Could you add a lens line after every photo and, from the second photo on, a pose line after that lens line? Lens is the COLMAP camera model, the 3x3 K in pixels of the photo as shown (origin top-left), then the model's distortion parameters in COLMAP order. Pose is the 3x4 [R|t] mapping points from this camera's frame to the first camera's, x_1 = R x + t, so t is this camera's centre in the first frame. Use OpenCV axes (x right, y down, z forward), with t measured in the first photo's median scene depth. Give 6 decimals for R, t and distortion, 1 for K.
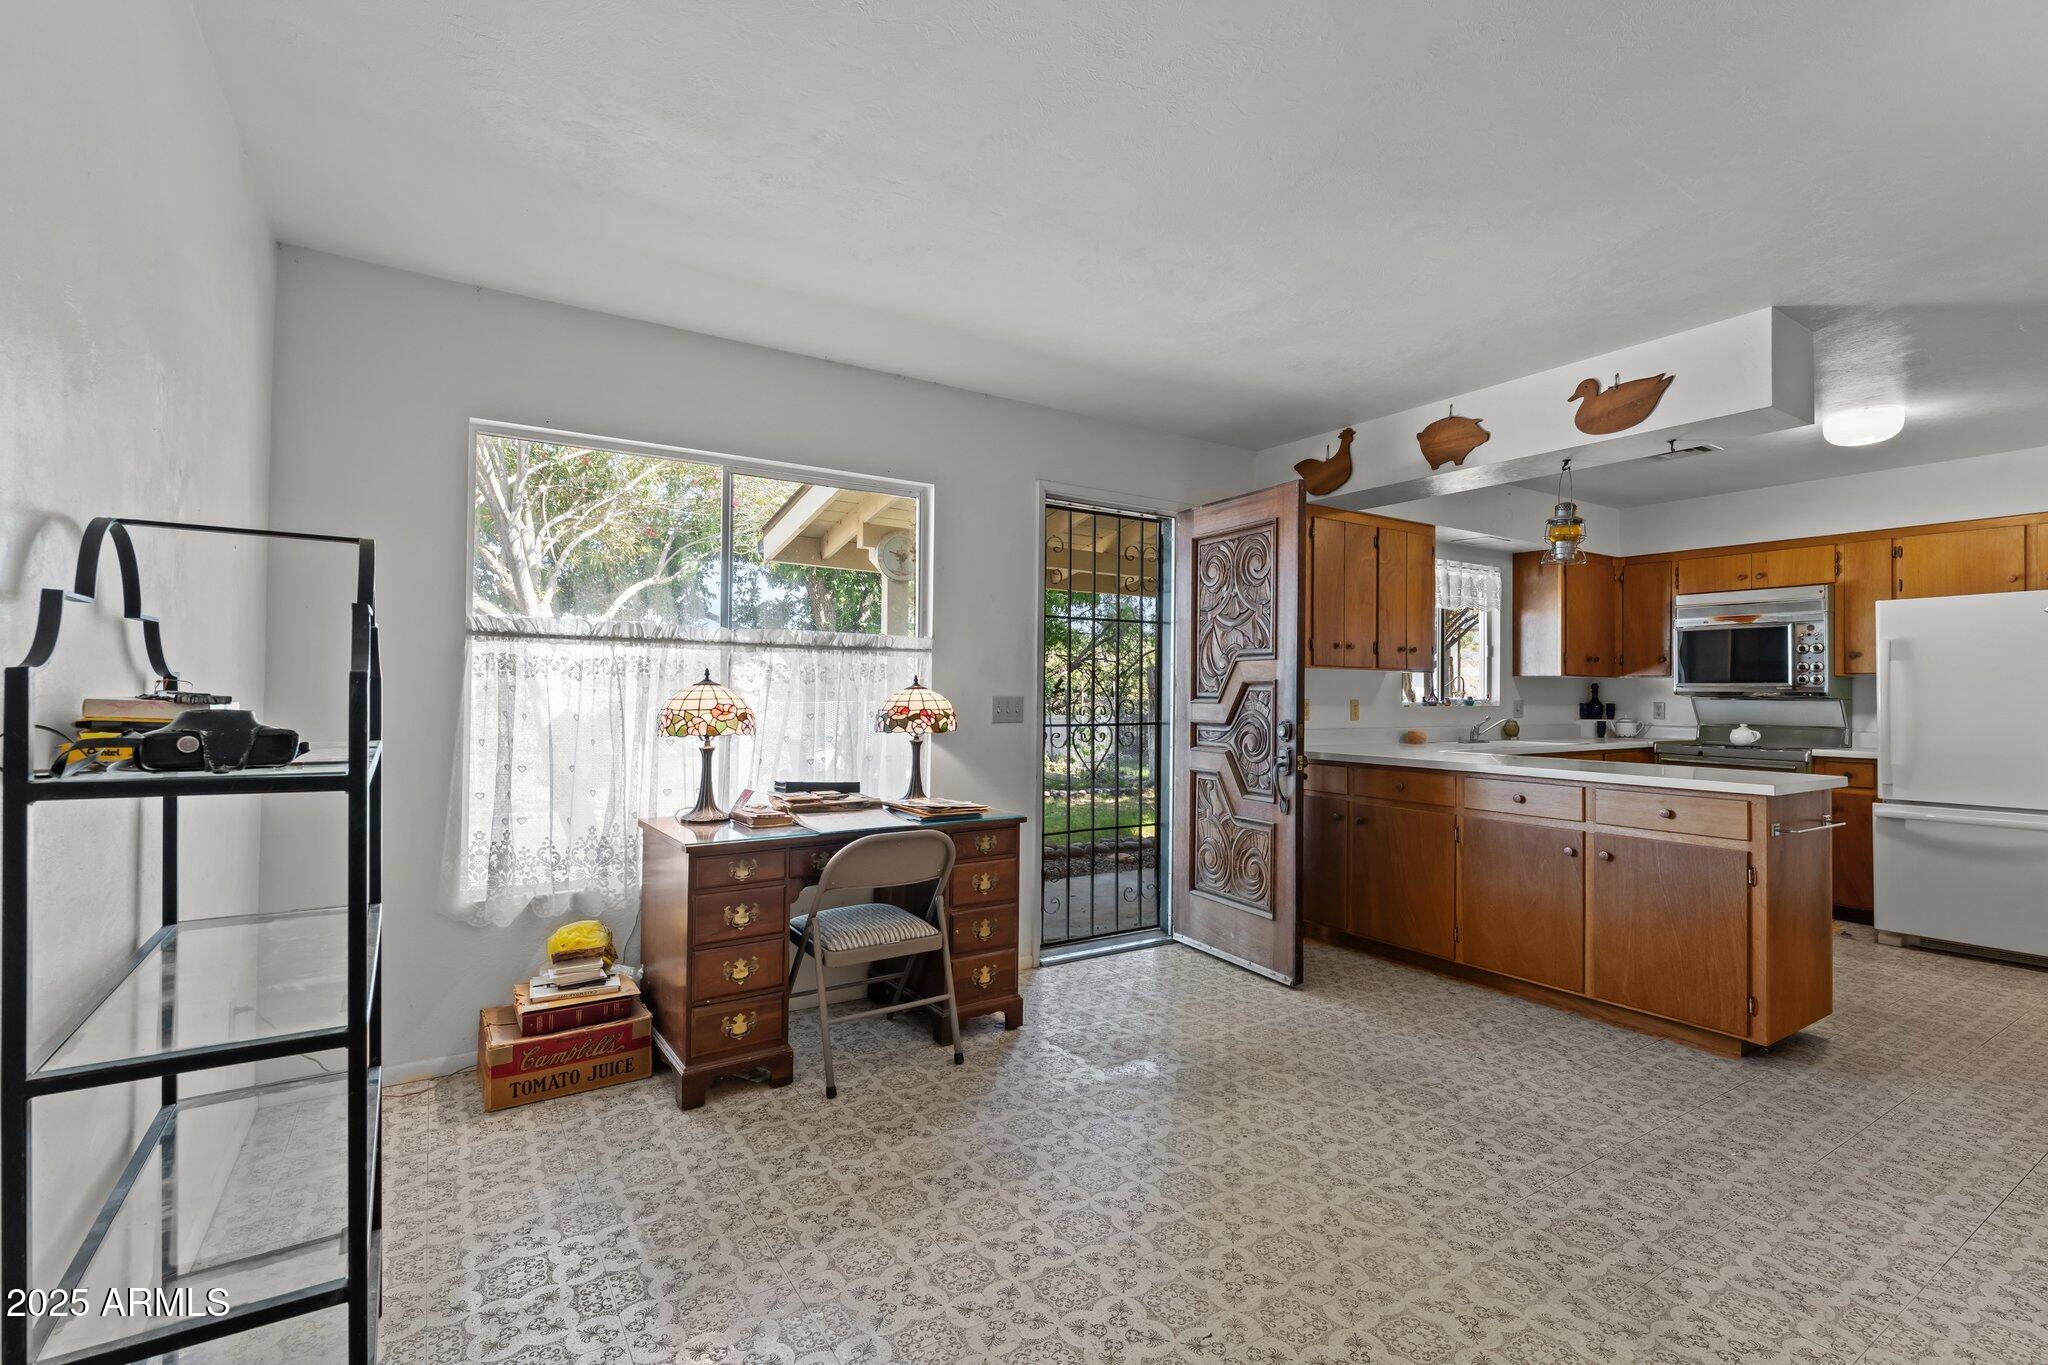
lens RADIAL K [[915.4, 0, 1029.5], [0, 915.4, 678.5], [0, 0, 1]] dist [-0.000971, -0.000564]
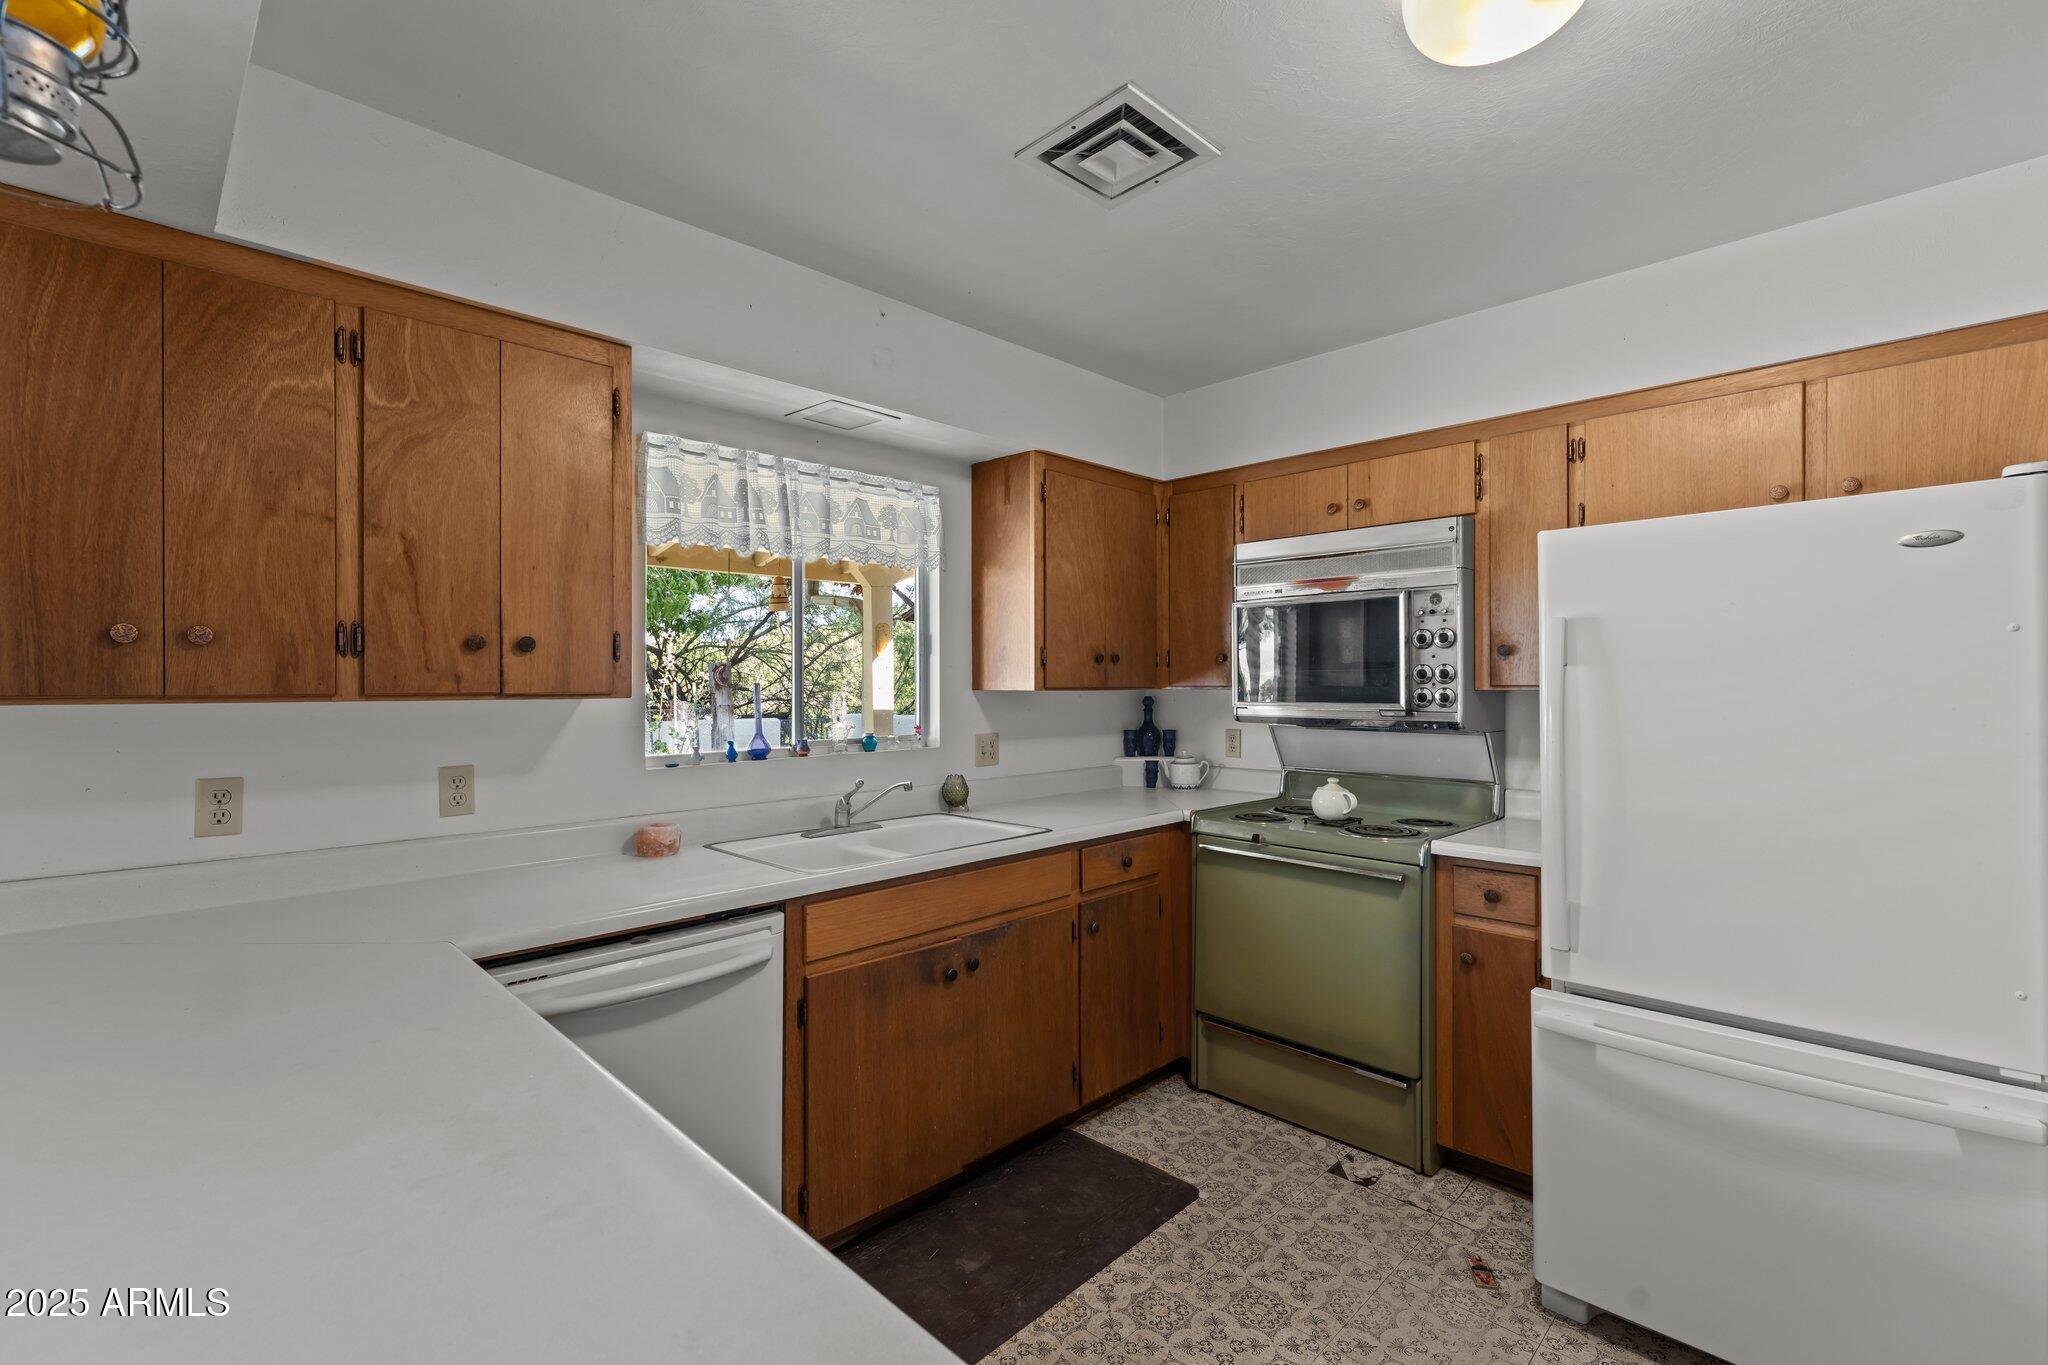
lens RADIAL K [[894.3, 0, 1021.1], [0, 894.3, 678.5], [0, 0, 1]] dist [-0.003496, -0.001210]
pose [[0.977681, -0.011956, 0.209757, 0.559236], [0.009601, 0.999879, 0.012242, -0.019830], [-0.209878, -0.009955, 0.977677, 0.596325]]
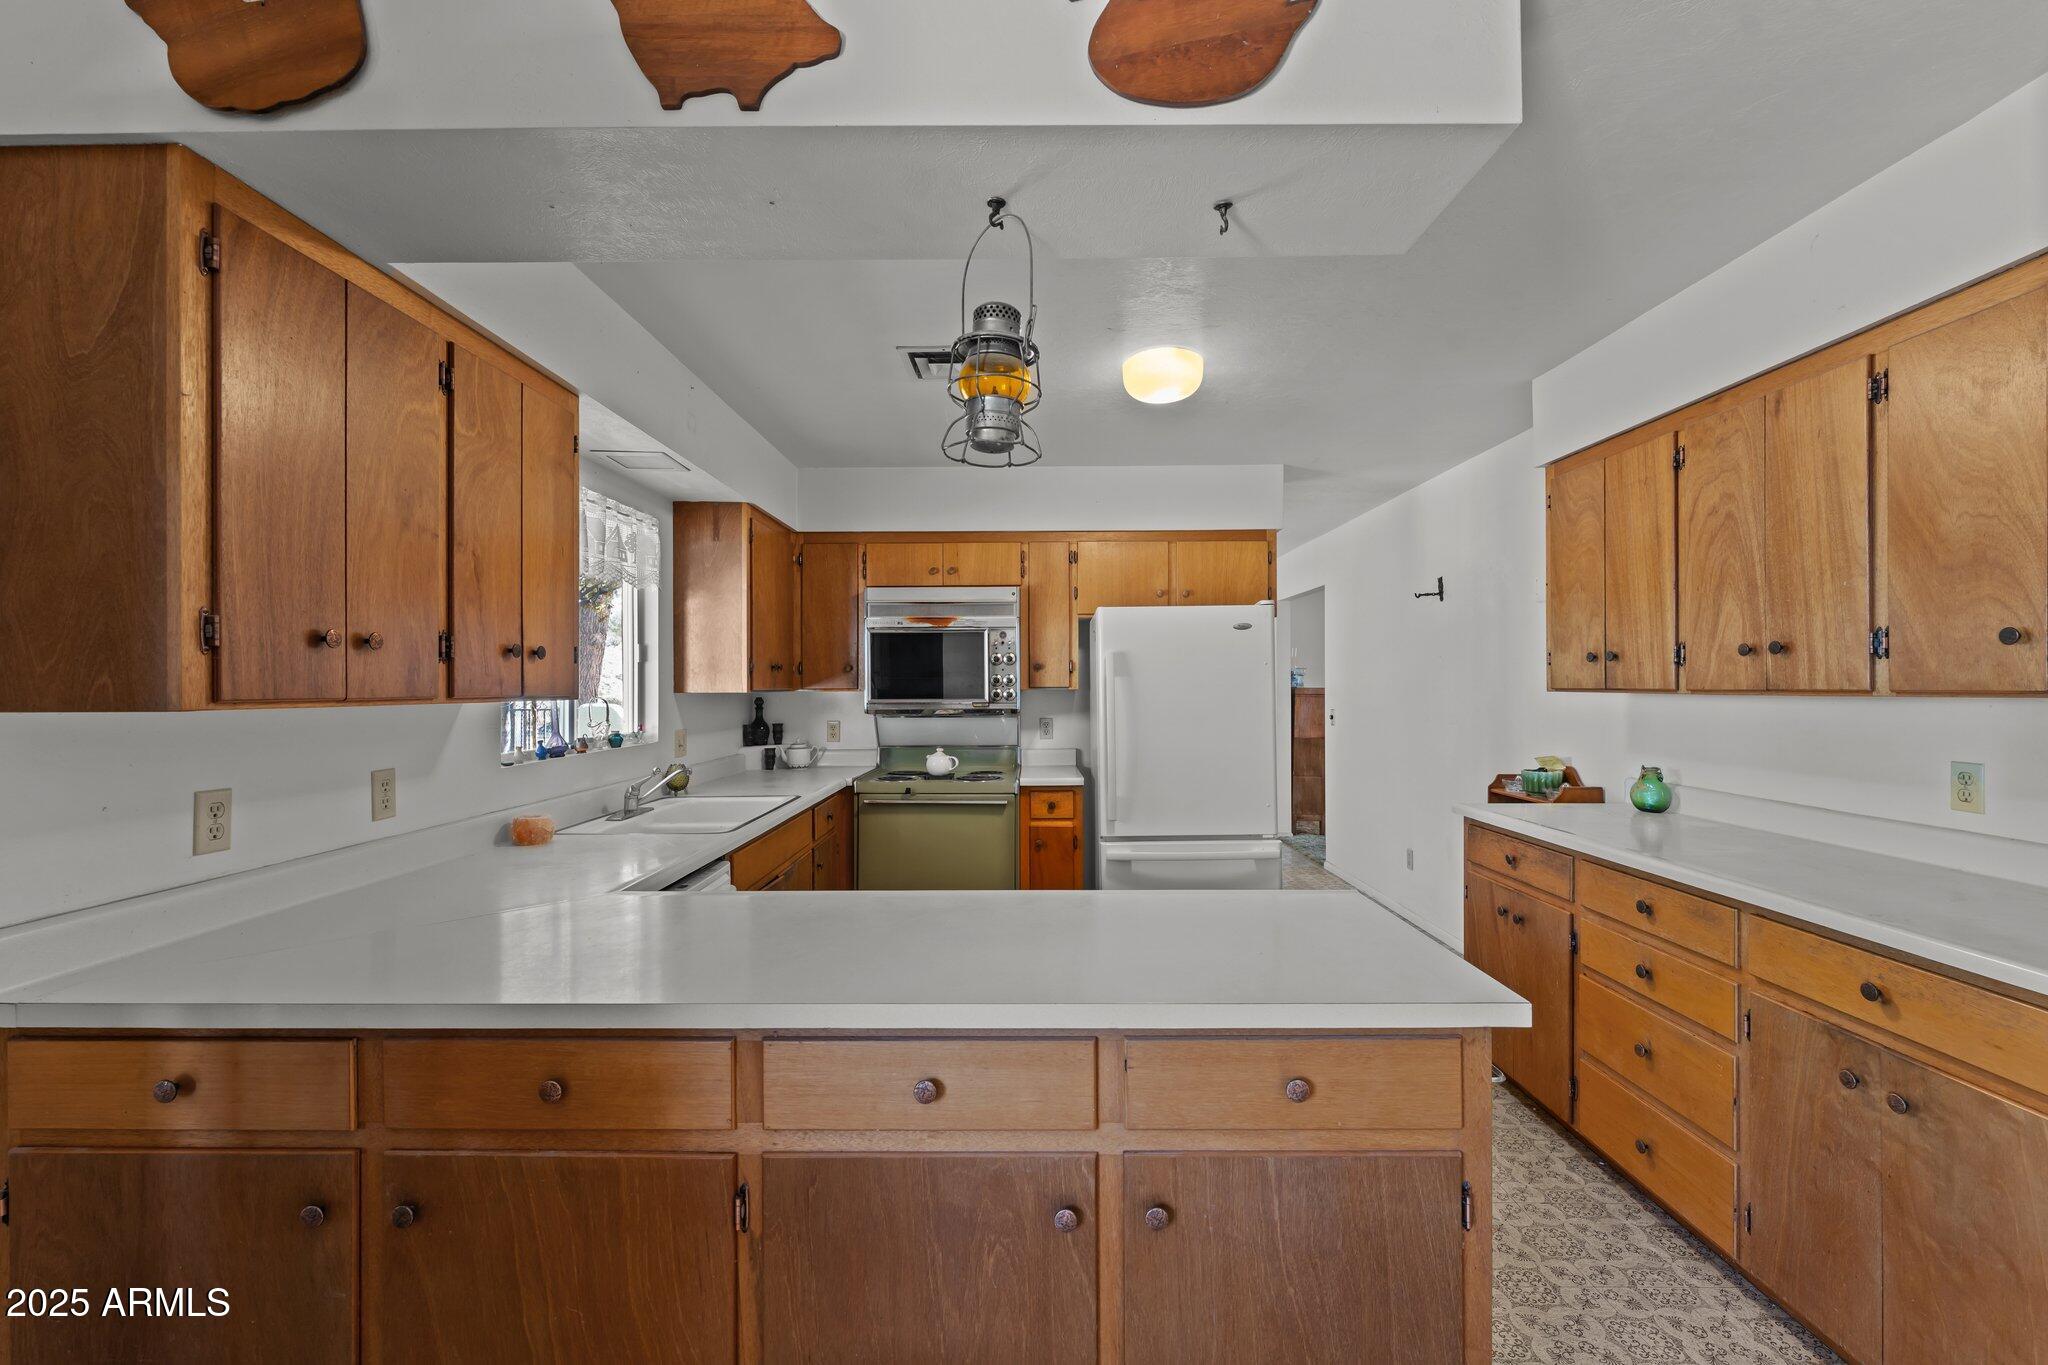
lens RADIAL K [[847.5, 0, 1022.9], [0, 847.5, 680.3], [0, 0, 1]] dist [-0.001146, -0.000685]
pose [[0.550563, -0.008680, 0.834749, 0.210159], [-0.002063, 0.999929, 0.011759, -0.023849], [-0.834791, -0.008196, 0.550506, 0.589374]]
